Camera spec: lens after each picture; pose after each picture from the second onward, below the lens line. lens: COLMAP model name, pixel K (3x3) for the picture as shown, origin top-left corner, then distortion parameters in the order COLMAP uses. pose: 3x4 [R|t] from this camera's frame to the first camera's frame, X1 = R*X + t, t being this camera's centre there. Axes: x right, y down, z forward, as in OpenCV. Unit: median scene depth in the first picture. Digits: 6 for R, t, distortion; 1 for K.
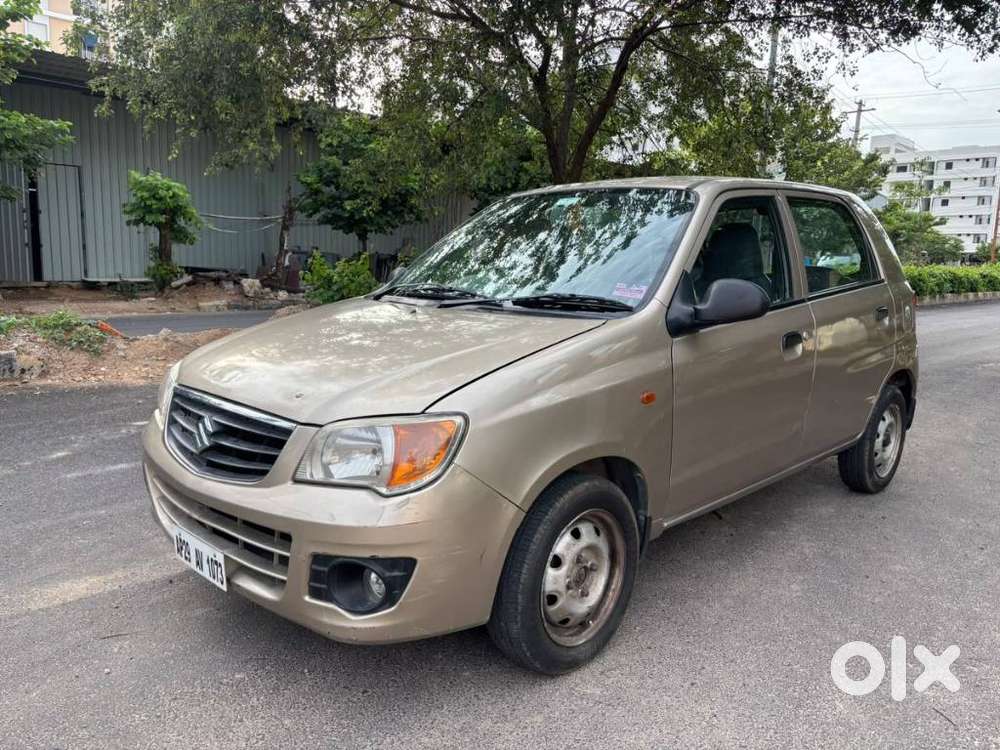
lens RADIAL K [[796.8, 0, 488.3], [0, 796.8, 379.2], [0, 0, 1]] dist [0.001583, -0.000401]
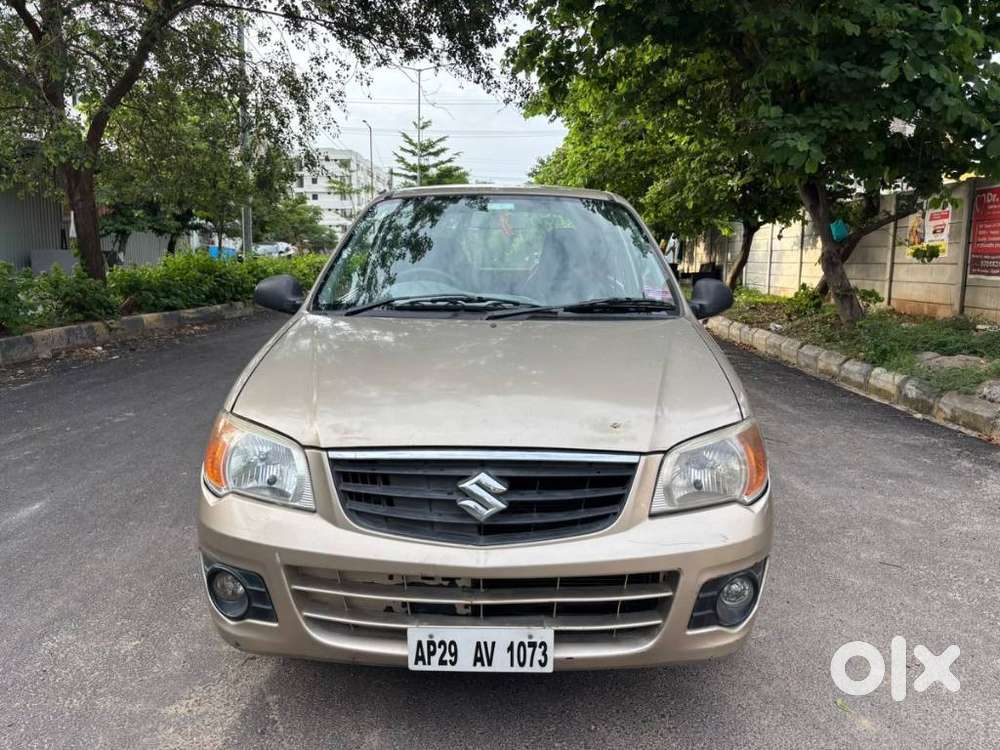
lens RADIAL K [[791.0, 0, 500.0], [0, 791.0, 375.0], [0, 0, 1]] dist [0.005946, -0.000179]
pose [[0.715694, -0.122202, 0.687640, -0.897748], [0.115480, 0.991727, 0.056050, -0.097593], [-0.688801, 0.039294, 0.723885, 0.409018]]
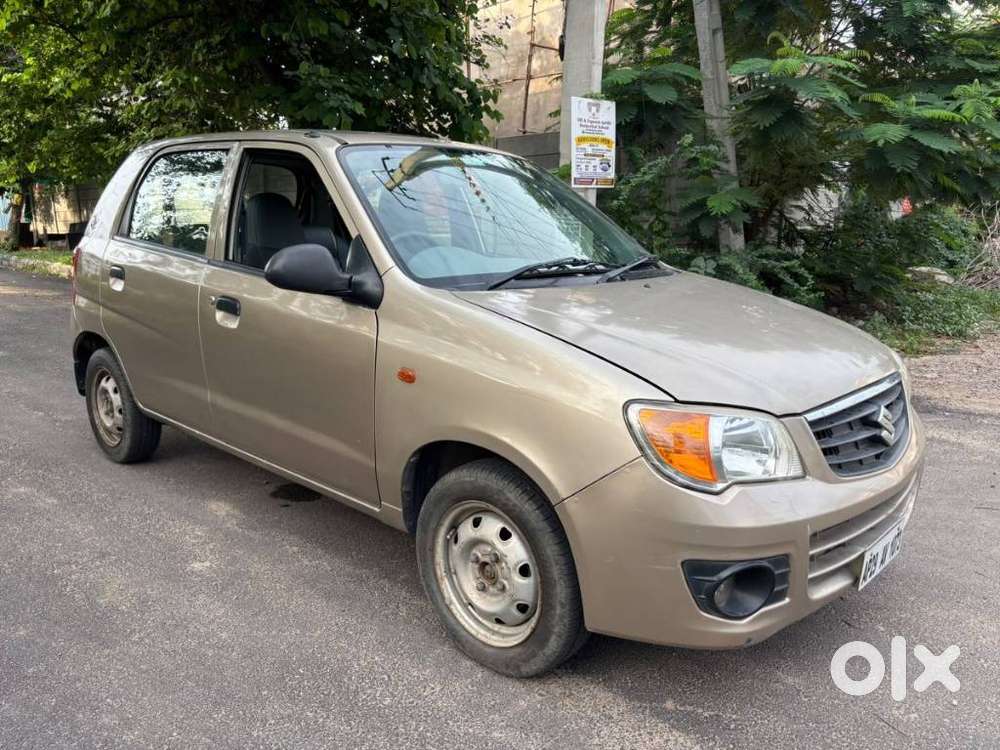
lens RADIAL K [[791.0, 0, 500.0], [0, 791.0, 375.0], [0, 0, 1]] dist [0.005946, -0.000179]
pose [[-0.053463, -0.219696, 0.974102, -1.248332], [0.149663, 0.962716, 0.225342, -0.267072], [-0.987291, 0.157834, -0.018589, 1.451184]]
